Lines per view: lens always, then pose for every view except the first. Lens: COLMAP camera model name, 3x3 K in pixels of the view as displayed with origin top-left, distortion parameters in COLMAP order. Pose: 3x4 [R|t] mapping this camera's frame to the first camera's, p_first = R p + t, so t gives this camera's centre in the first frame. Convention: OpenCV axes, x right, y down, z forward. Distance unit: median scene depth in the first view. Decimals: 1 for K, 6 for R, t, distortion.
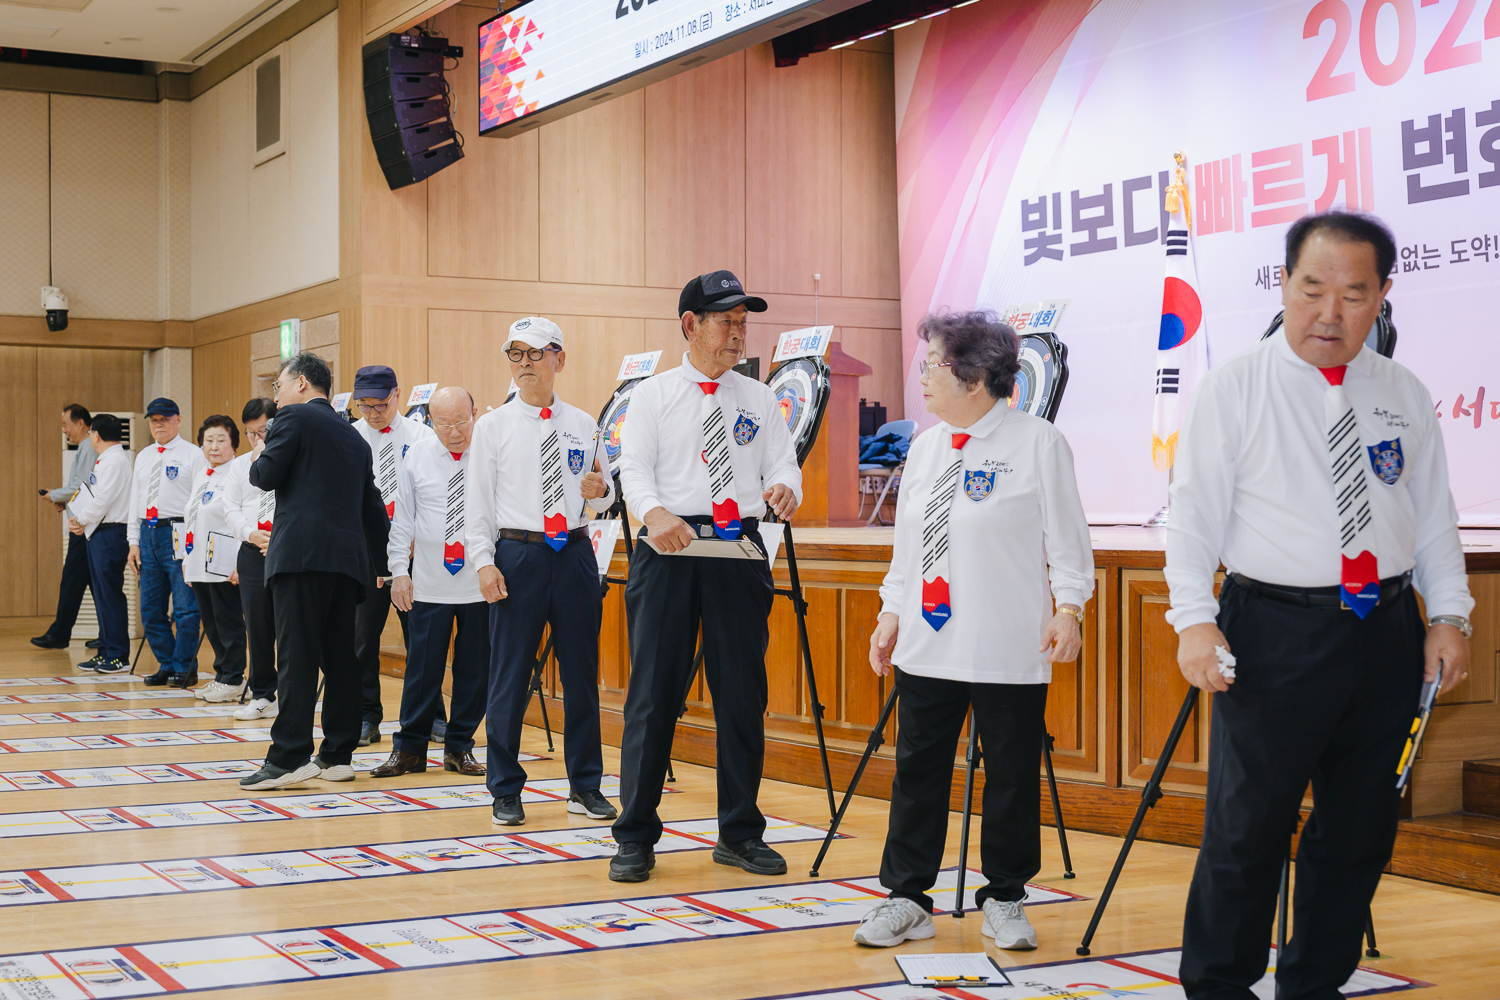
lens RADIAL K [[2118.3, 0, 697.9], [0, 2118.3, 568.1], [0, 0, 1]] dist [-0.018003, 0.000000]
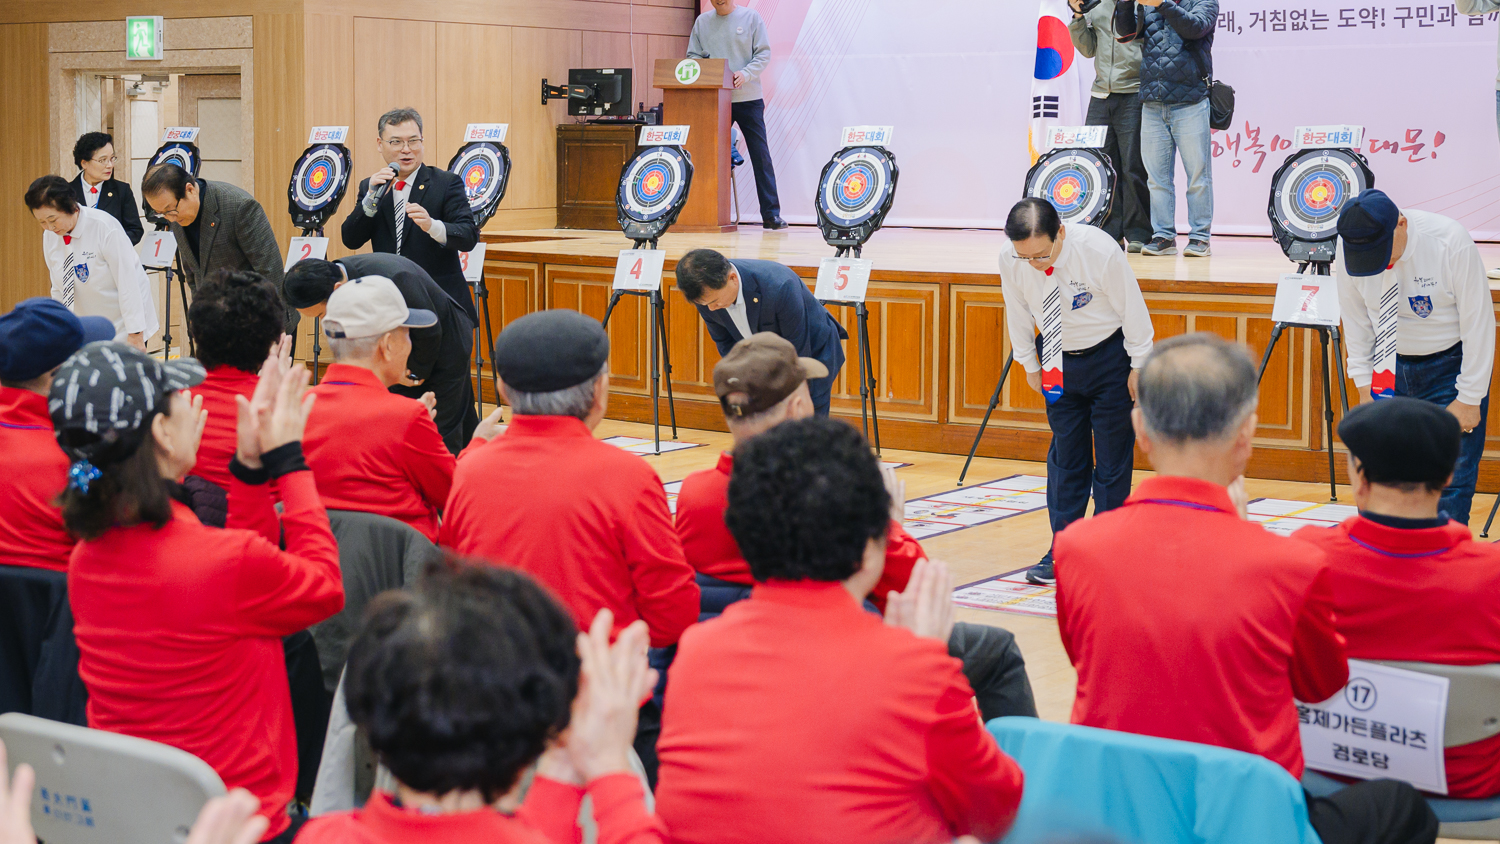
lens RADIAL K [[2374.0, 0, 726.3], [0, 2374.0, 341.0], [0, 0, 1]] dist [-0.013109, 0.000000]
pose [[0.893073, -0.033267, 0.448680, -0.492691], [0.007532, 0.998228, 0.059019, -0.036555], [-0.449849, -0.049329, 0.891741, -0.077782]]
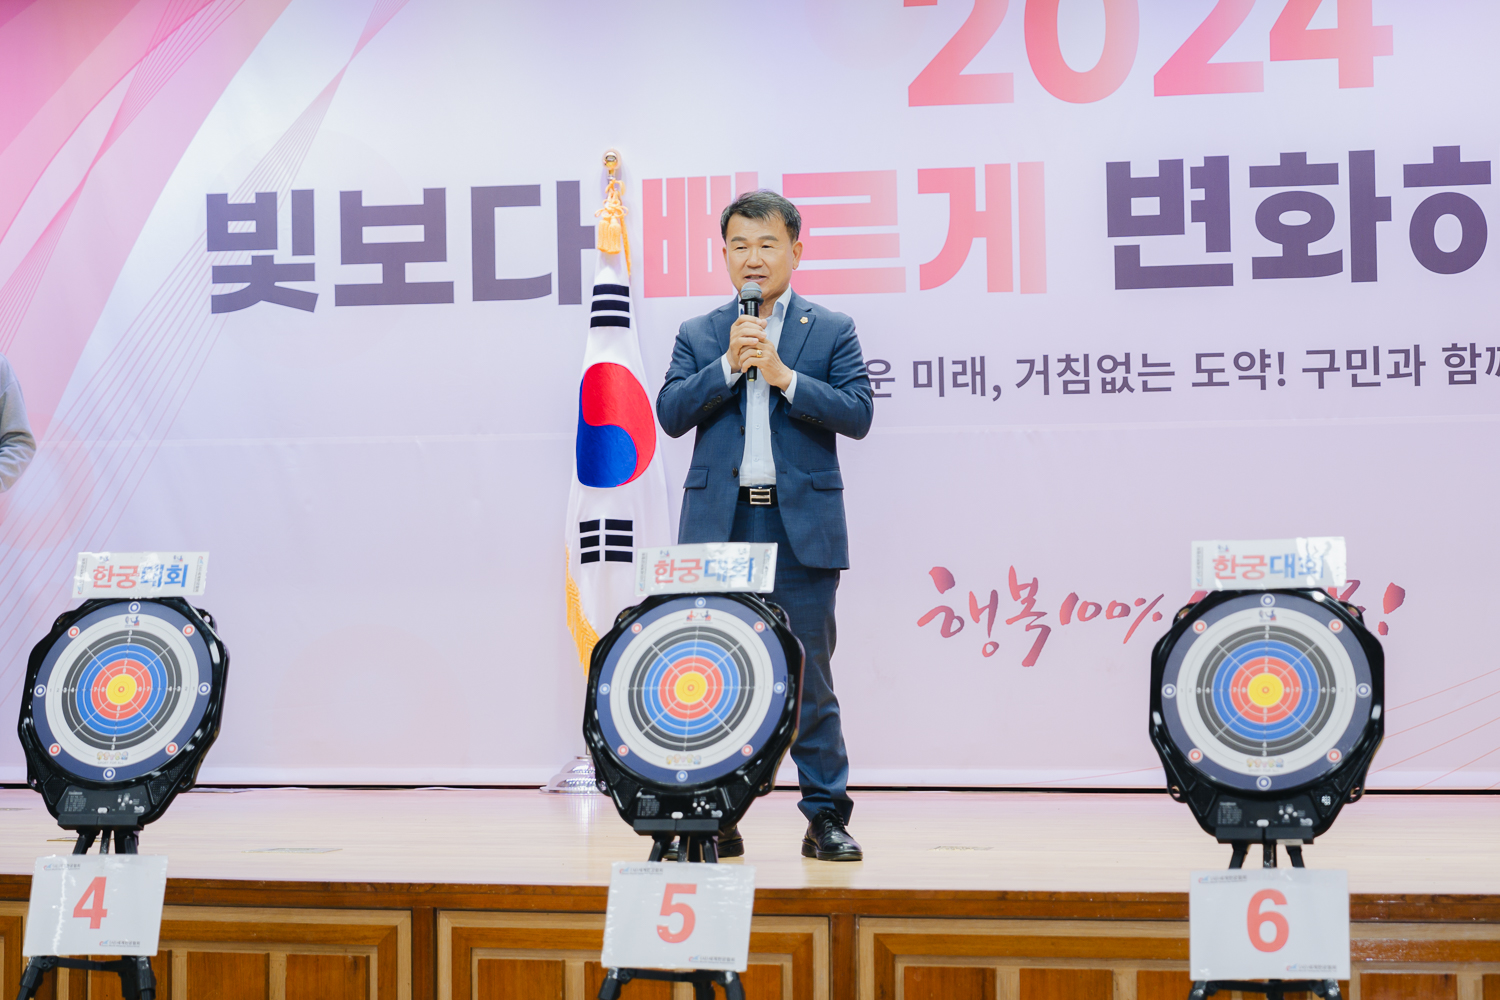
lens RADIAL K [[3558.7, 0, 664.3], [0, 3558.7, 417.6], [0, 0, 1]] dist [0.016637, 0.000000]
pose [[0.678430, 0.046461, 0.733194, -0.463584], [0.022903, 0.996176, -0.084318, -0.037108], [-0.734308, 0.073996, 0.674772, 0.308159]]
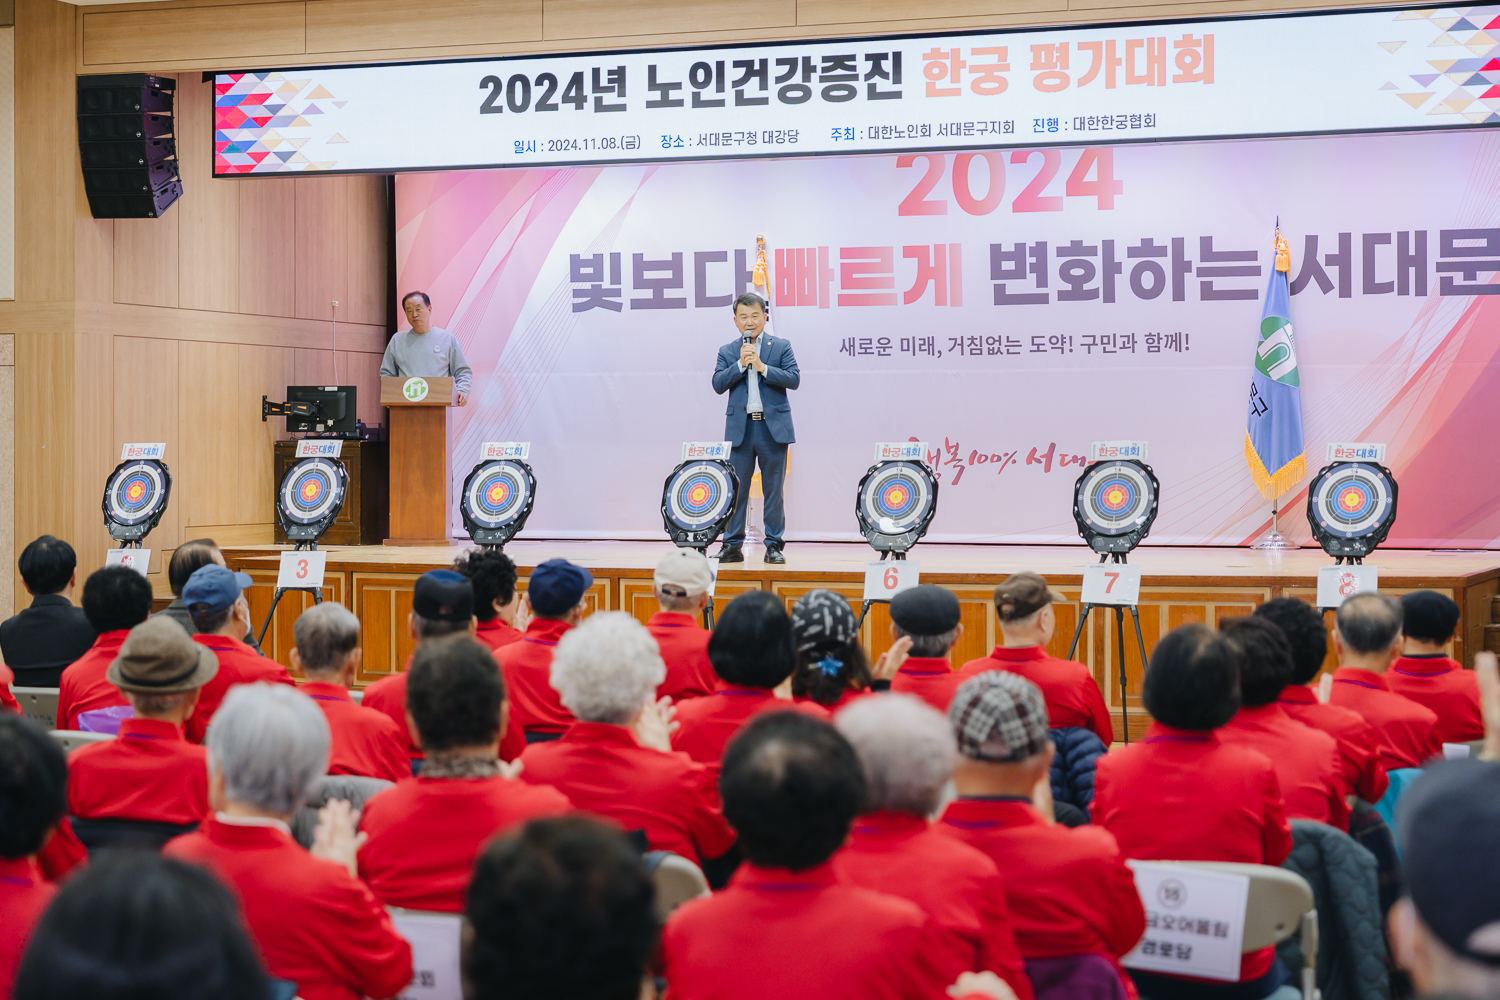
lens RADIAL K [[2859.2, 0, 752.5], [0, 2859.2, 503.2], [0, 0, 1]] dist [-0.055404, 0.000000]
pose [[0.758297, -0.006685, 0.651875, -0.811523], [0.015131, 0.999859, -0.007347, -0.029022], [-0.651734, 0.015435, 0.758290, -0.234955]]
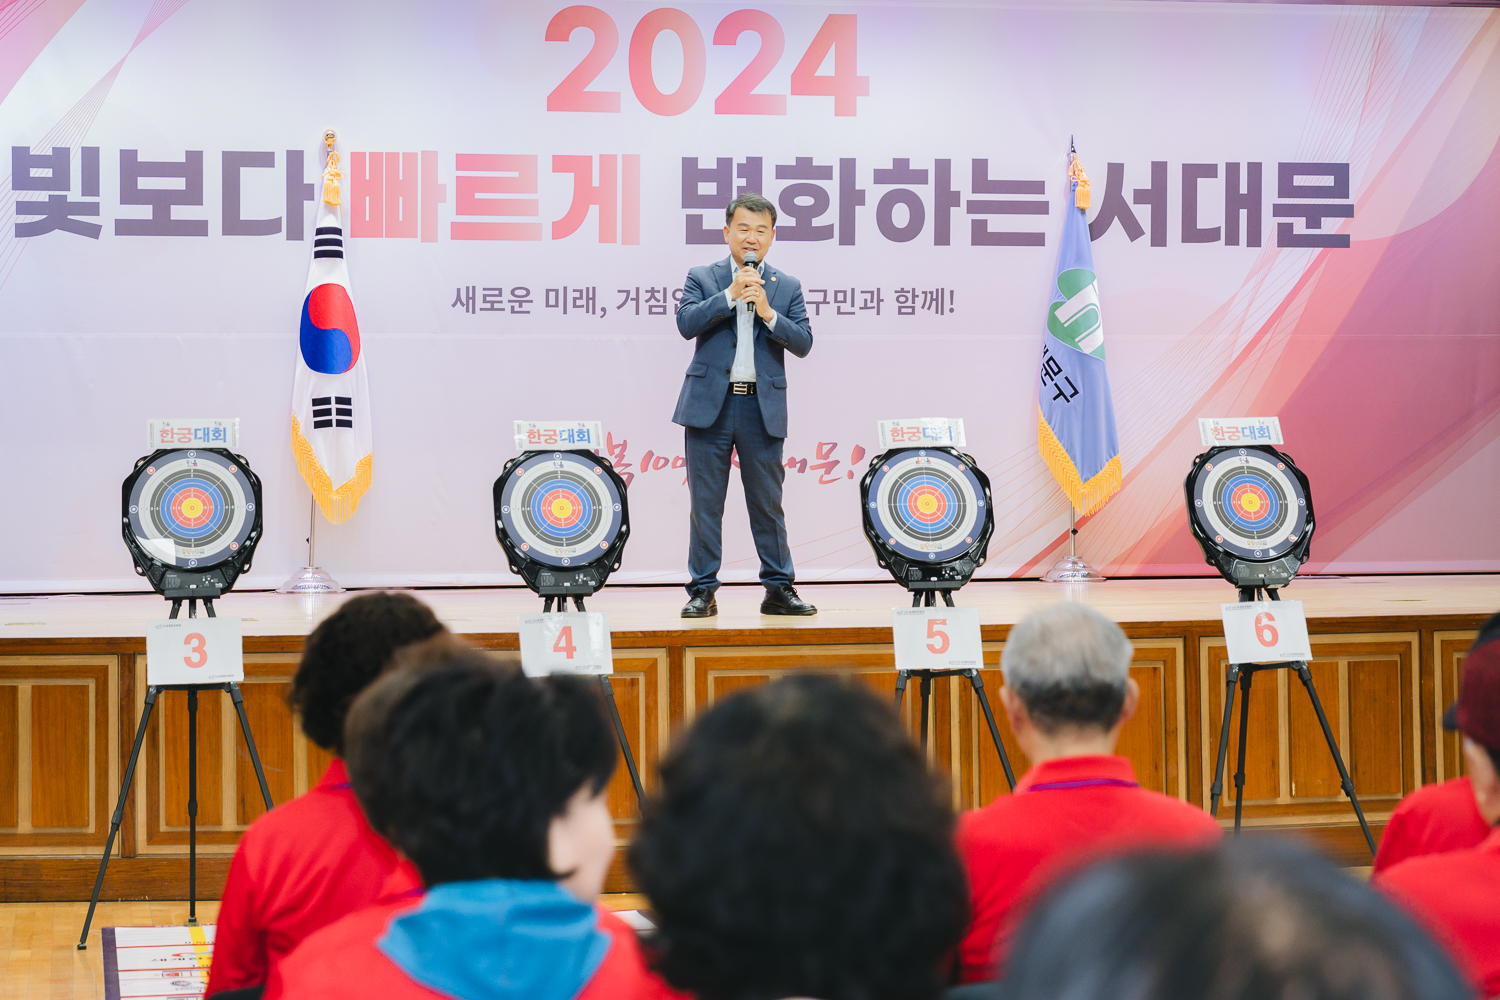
lens RADIAL K [[3059.2, 0, 738.2], [0, 3059.2, 437.2], [0, 0, 1]] dist [-0.033838, 0.000000]
pose [[0.283645, 0.017428, 0.958771, -0.814286], [0.034311, 0.999010, -0.028310, -0.038229], [-0.958315, 0.040926, 0.282766, 0.494646]]
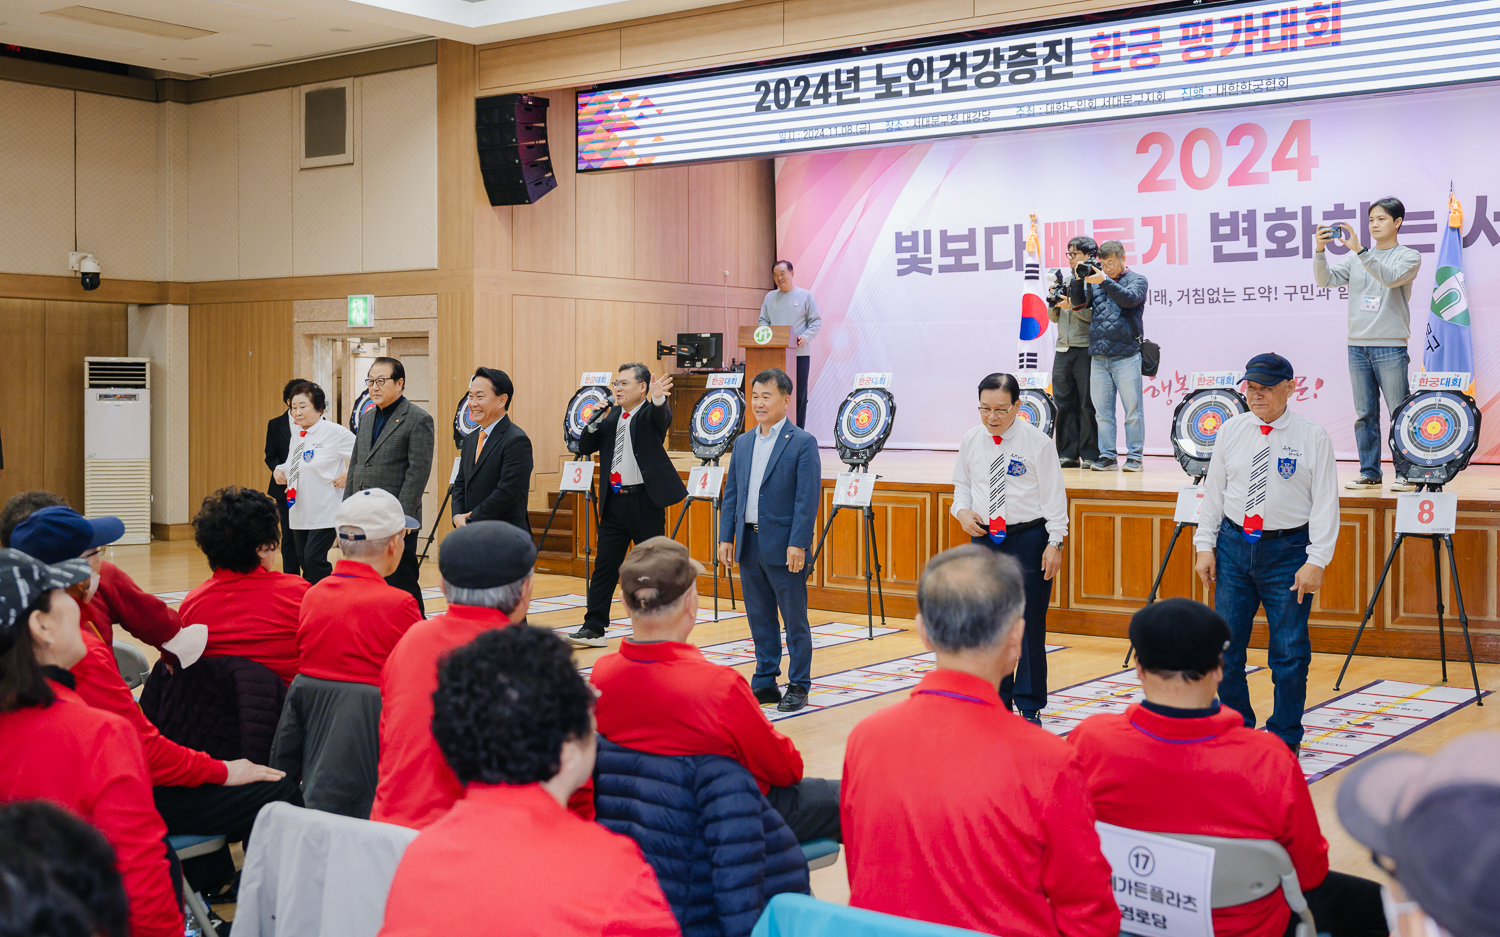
lens RADIAL K [[1684.6, 0, 811.5], [0, 1684.6, 424.9], [0, 0, 1]] dist [-0.017977, 0.000000]
pose [[0.902106, -0.005453, 0.431480, -0.432815], [0.008242, 0.999955, -0.004596, -0.034839], [-0.431435, 0.007703, 0.902111, -0.044288]]
